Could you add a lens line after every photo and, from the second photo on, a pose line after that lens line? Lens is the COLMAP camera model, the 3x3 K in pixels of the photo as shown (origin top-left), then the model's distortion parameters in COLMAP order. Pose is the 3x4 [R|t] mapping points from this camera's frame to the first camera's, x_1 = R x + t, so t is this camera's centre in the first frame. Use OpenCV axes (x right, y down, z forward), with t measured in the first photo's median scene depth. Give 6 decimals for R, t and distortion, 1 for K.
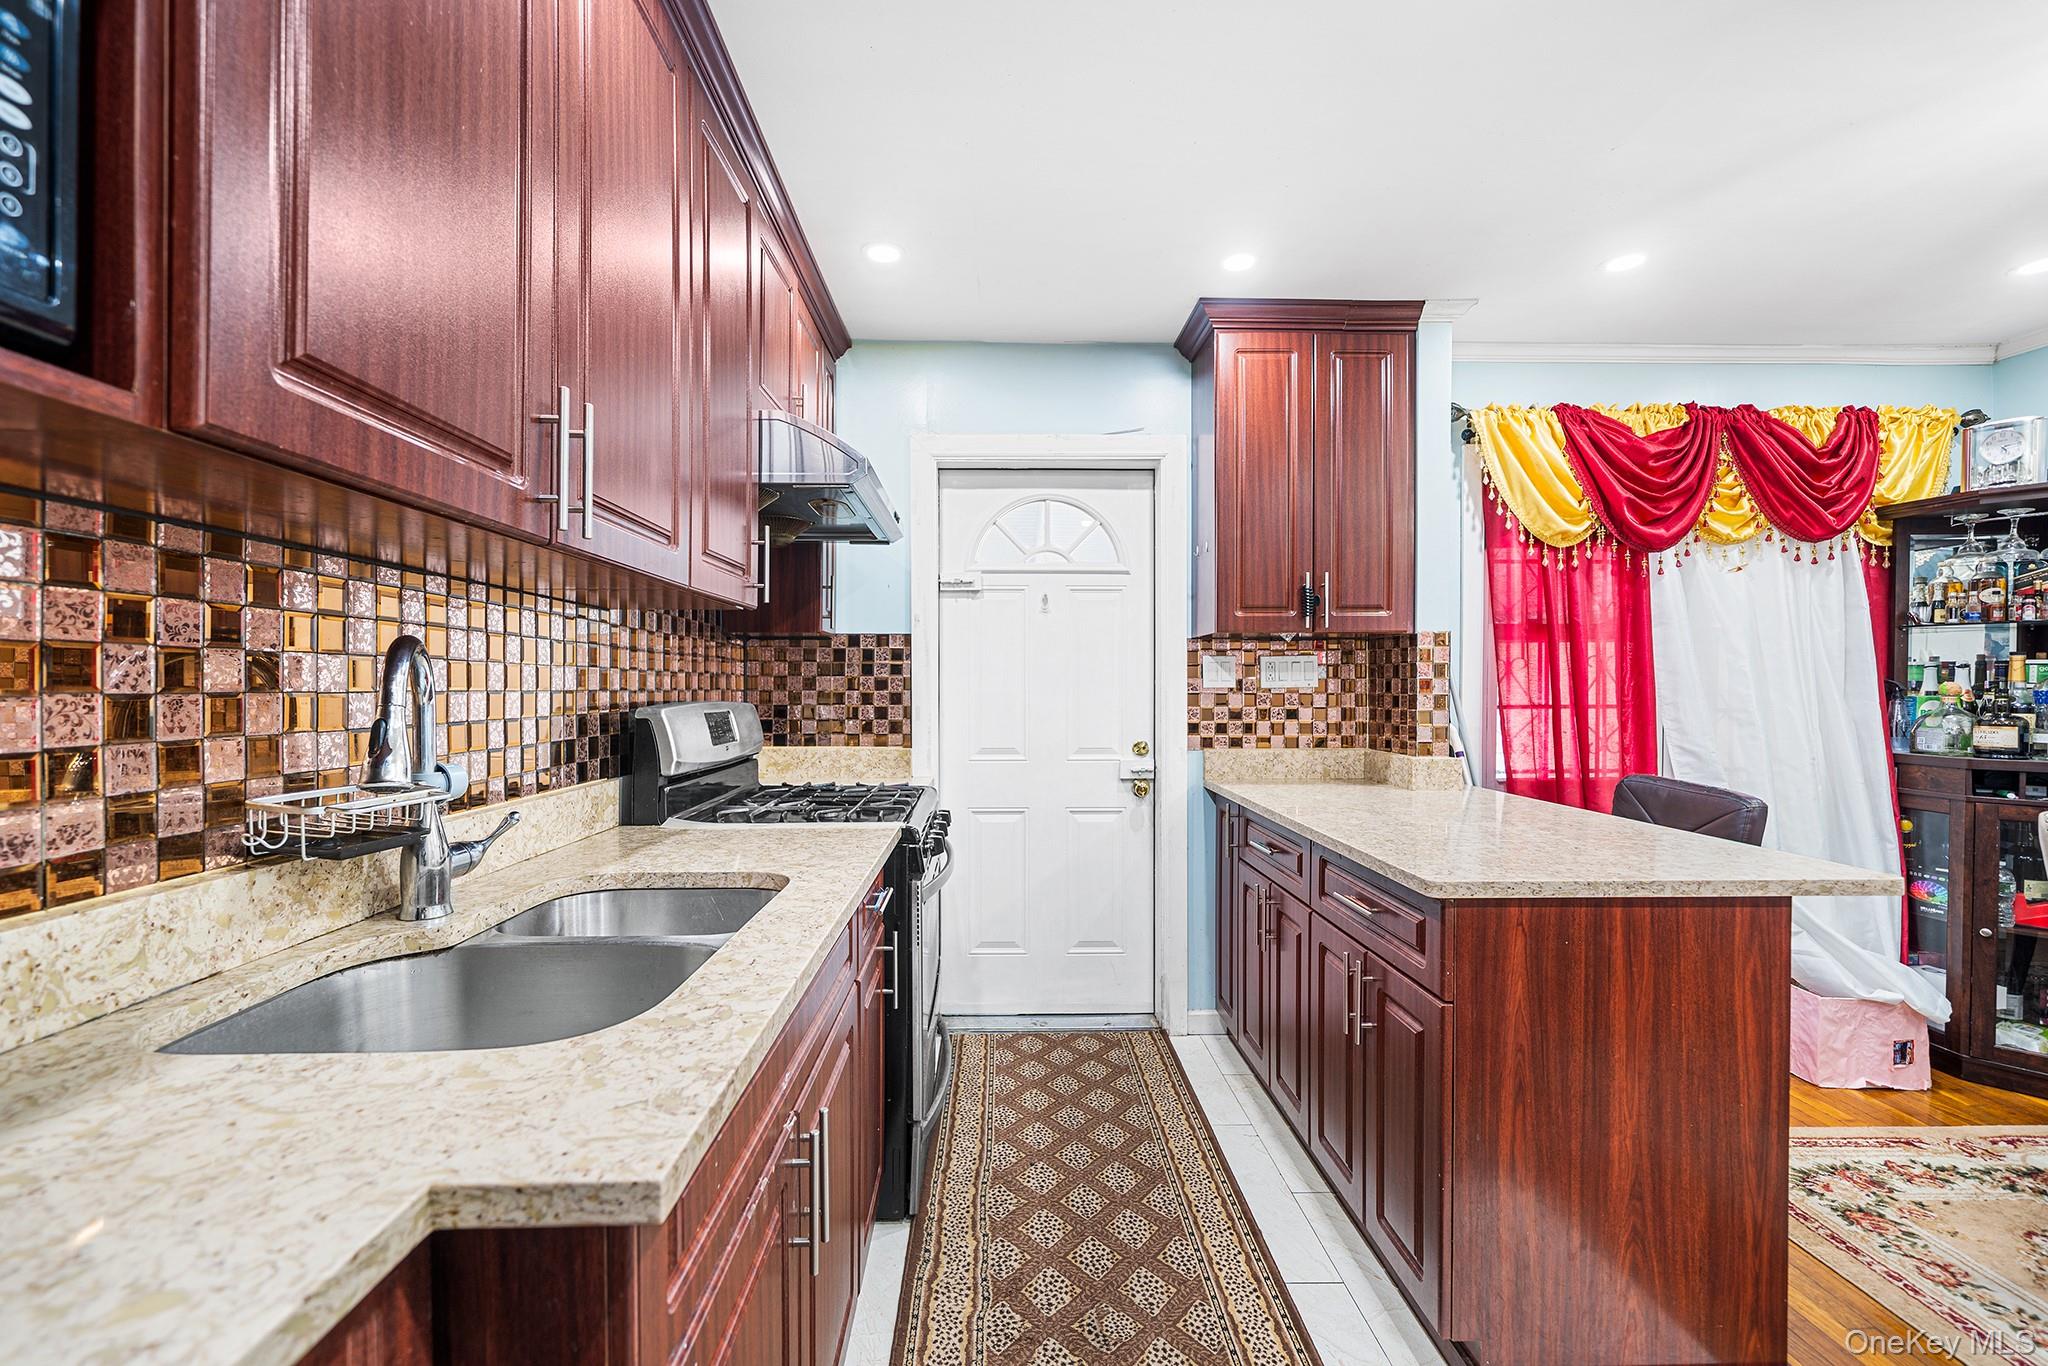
lens RADIAL K [[848.6, 0, 1071.3], [0, 848.6, 684.8], [0, 0, 1]] dist [0.000389, 0.000221]
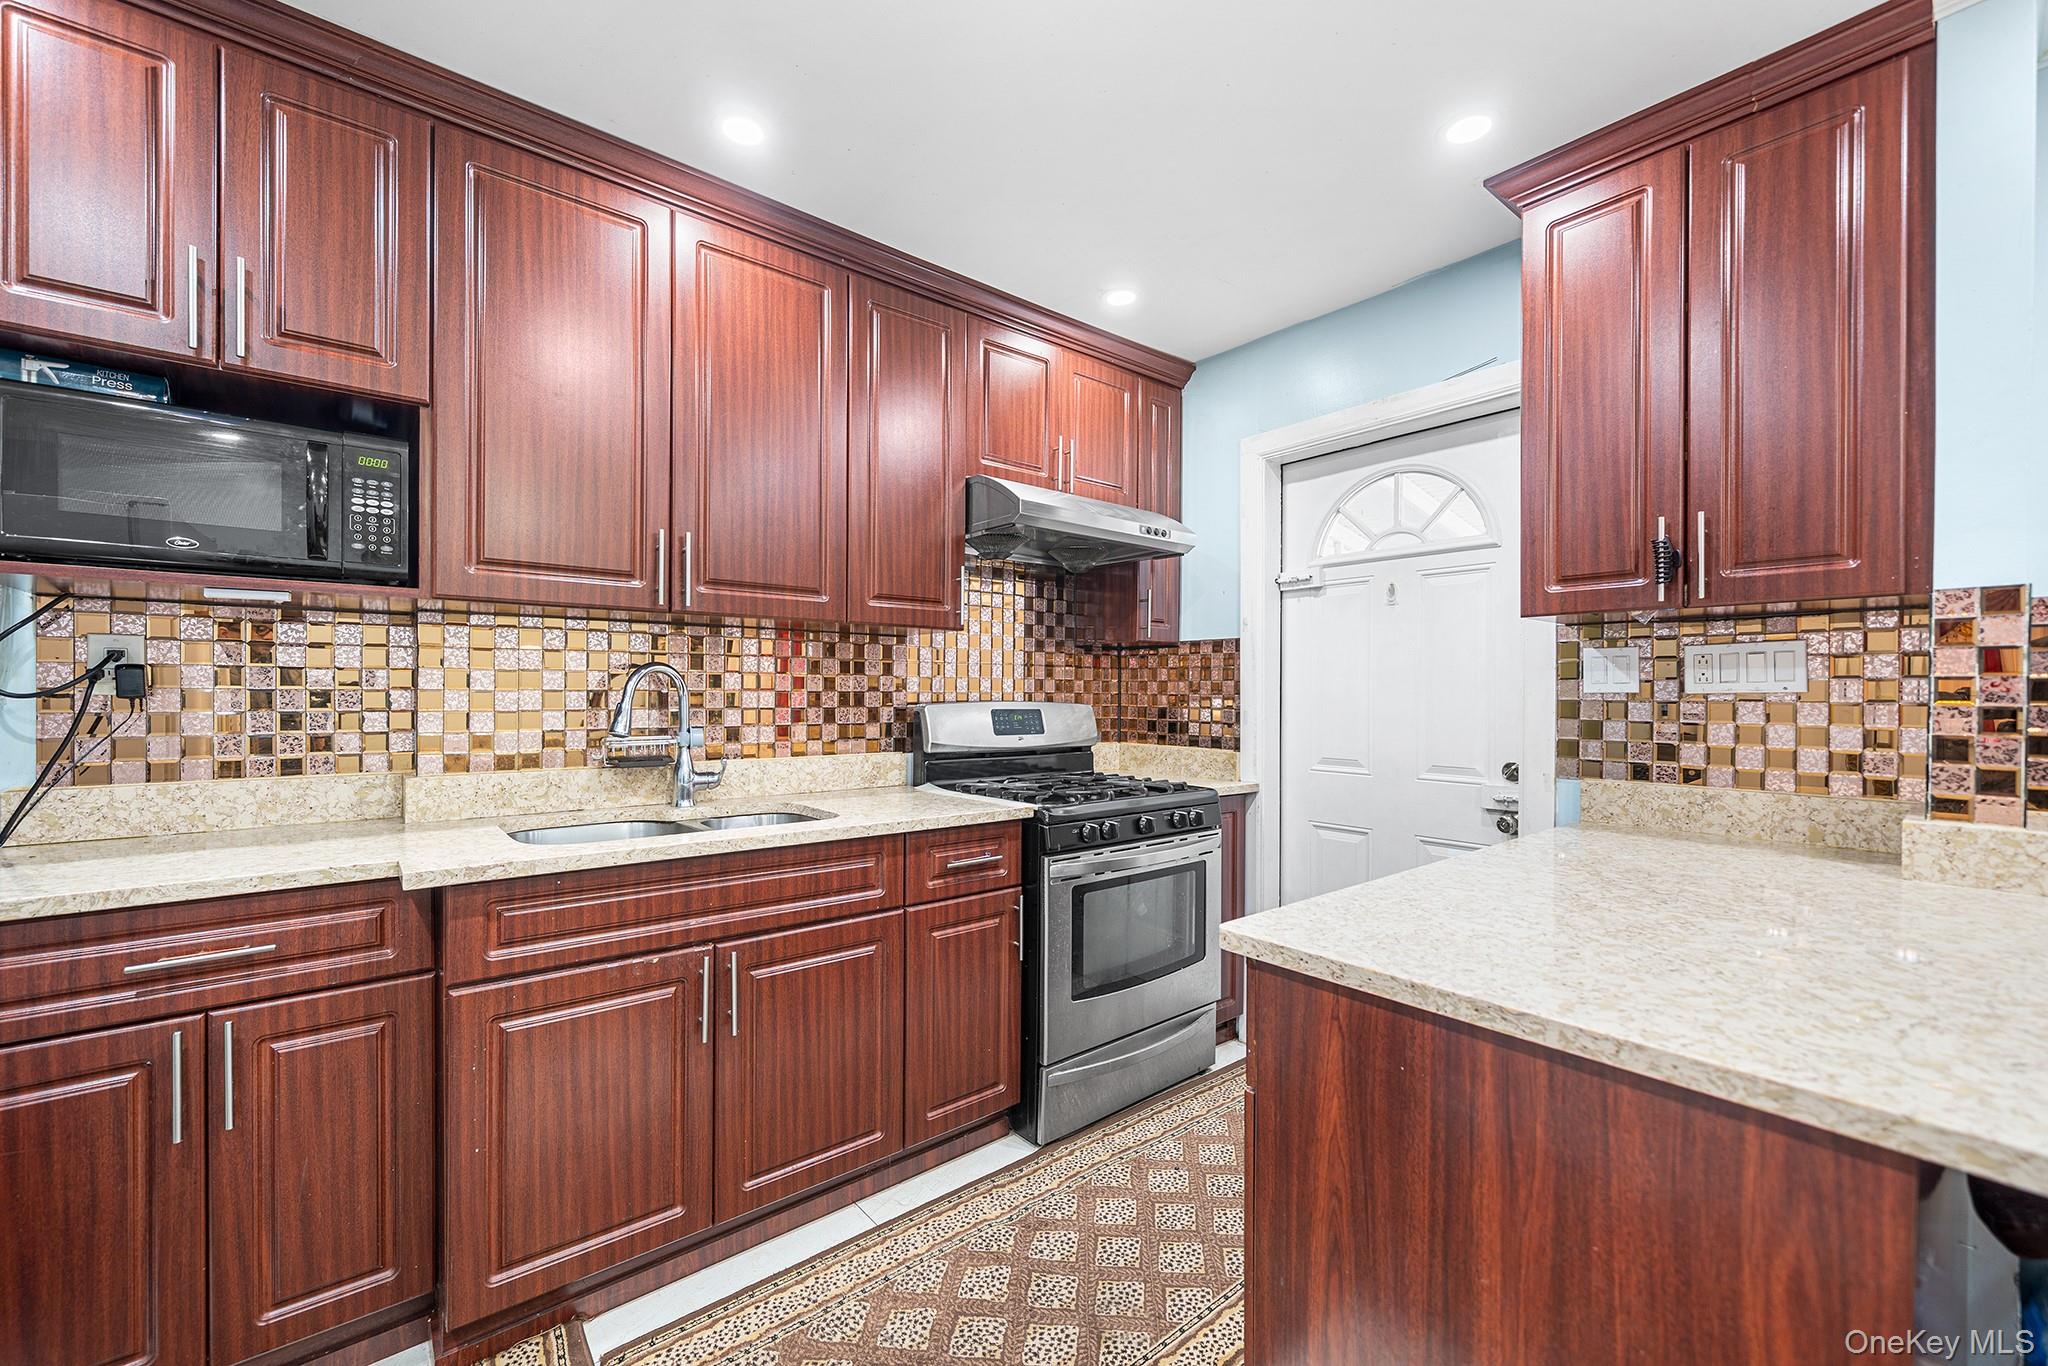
lens RADIAL K [[848.6, 0, 971.5], [0, 848.6, 693.4], [0, 0, 1]] dist [0.000389, 0.000221]
pose [[0.576335, 0.004182, -0.817203, 0.475536], [-0.003311, 0.999991, 0.002782, 0.004000], [0.817207, 0.001103, 0.576343, 0.171648]]
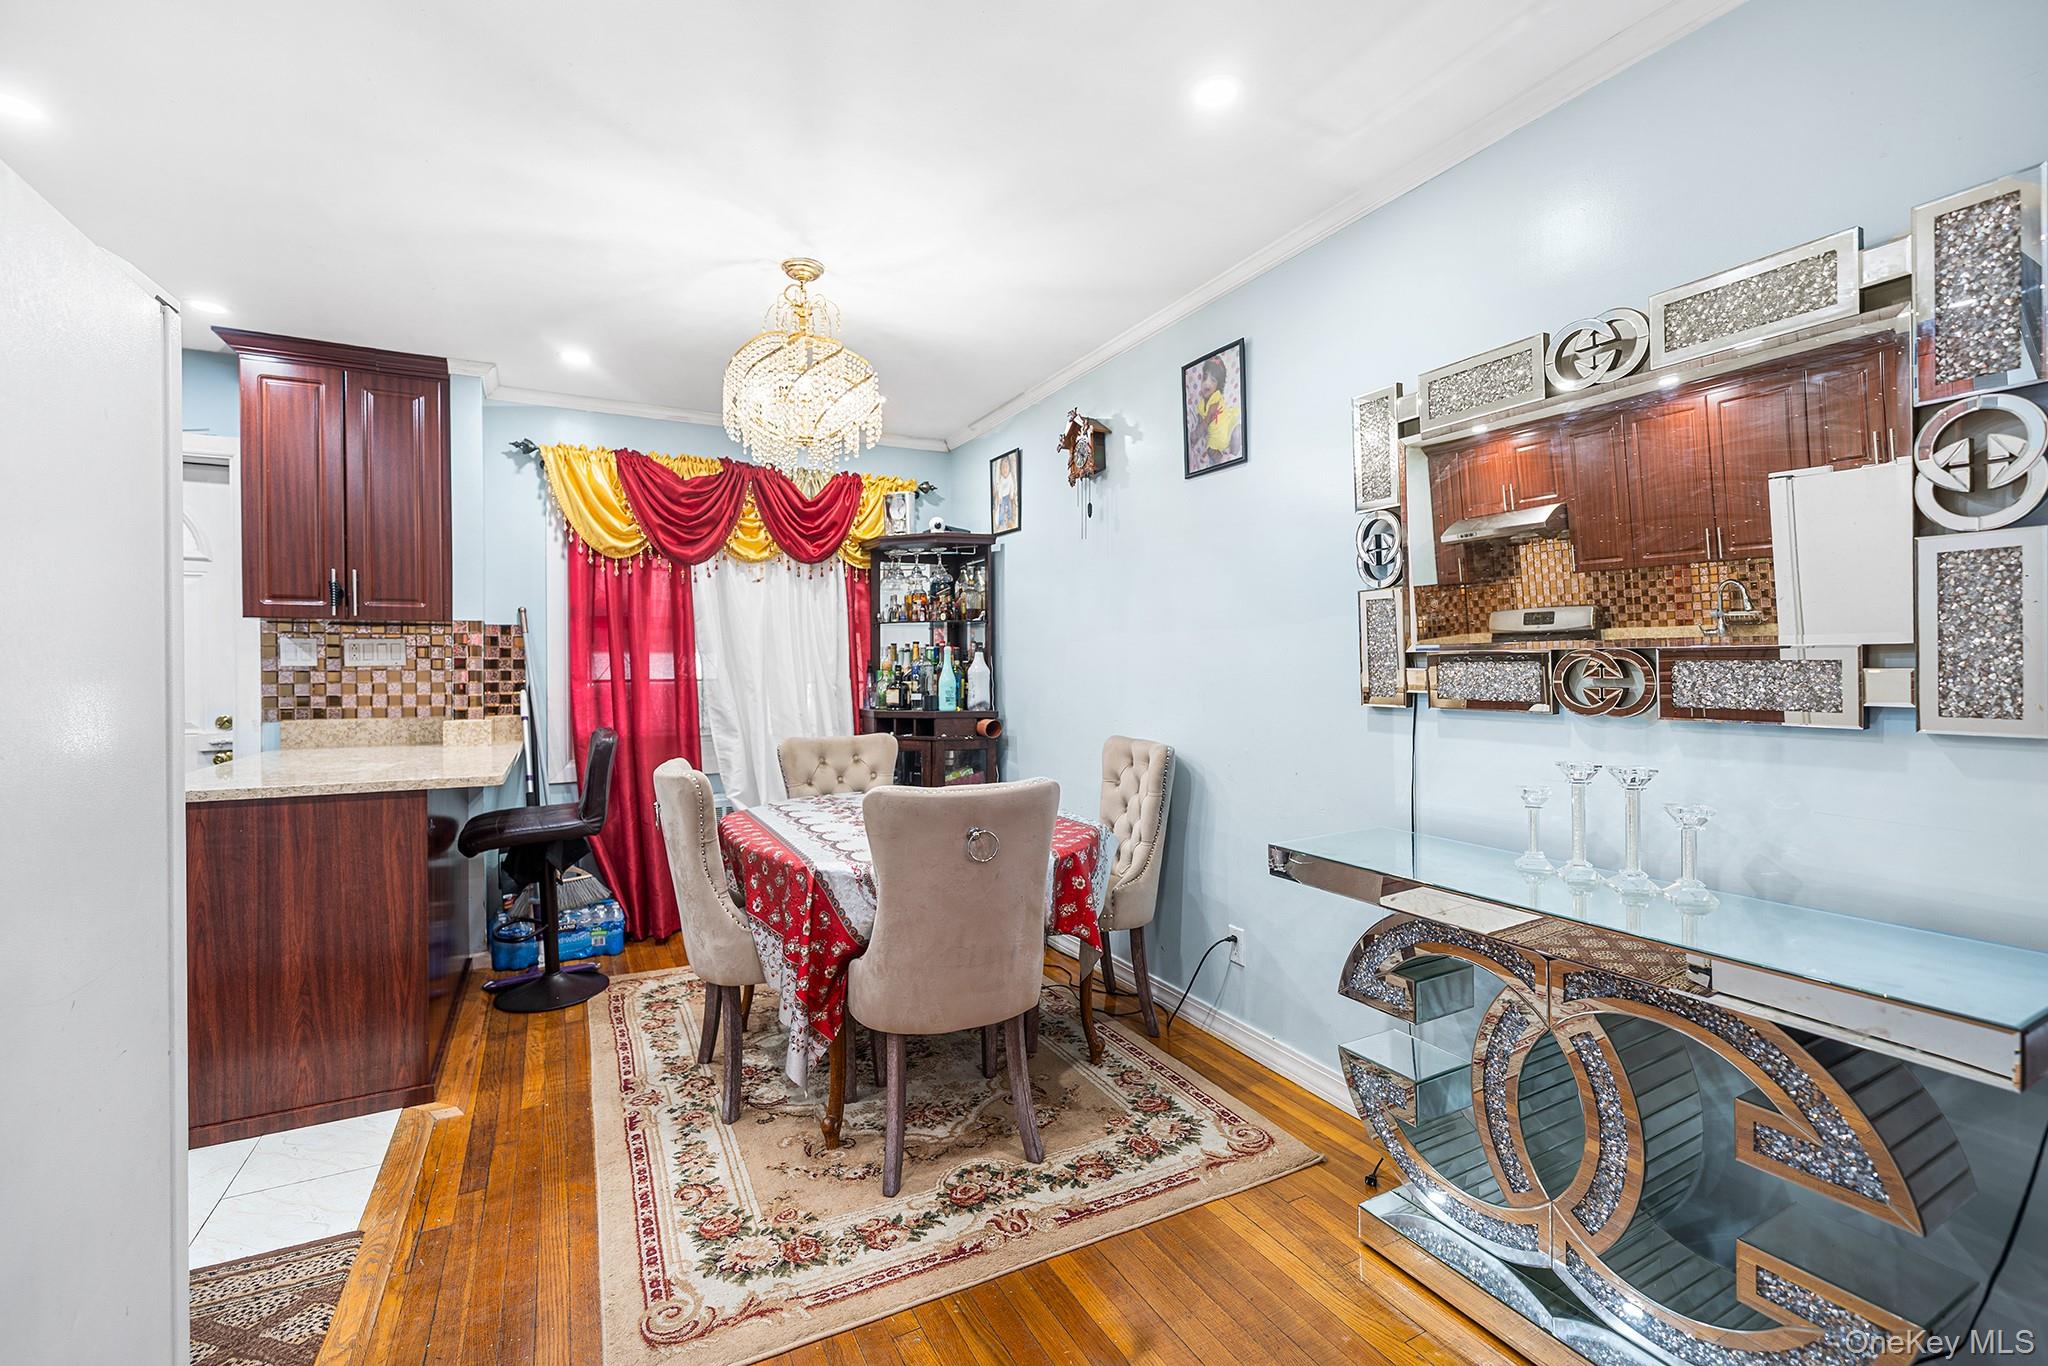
lens RADIAL K [[848.6, 0, 1024.1], [0, 848.6, 679.4], [0, 0, 1]] dist [0.000389, 0.000221]
pose [[0.904854, -0.008092, 0.425645, 0.608508], [0.004443, 0.999944, 0.009563, 0.015787], [-0.425699, -0.006762, 0.904840, -0.473094]]
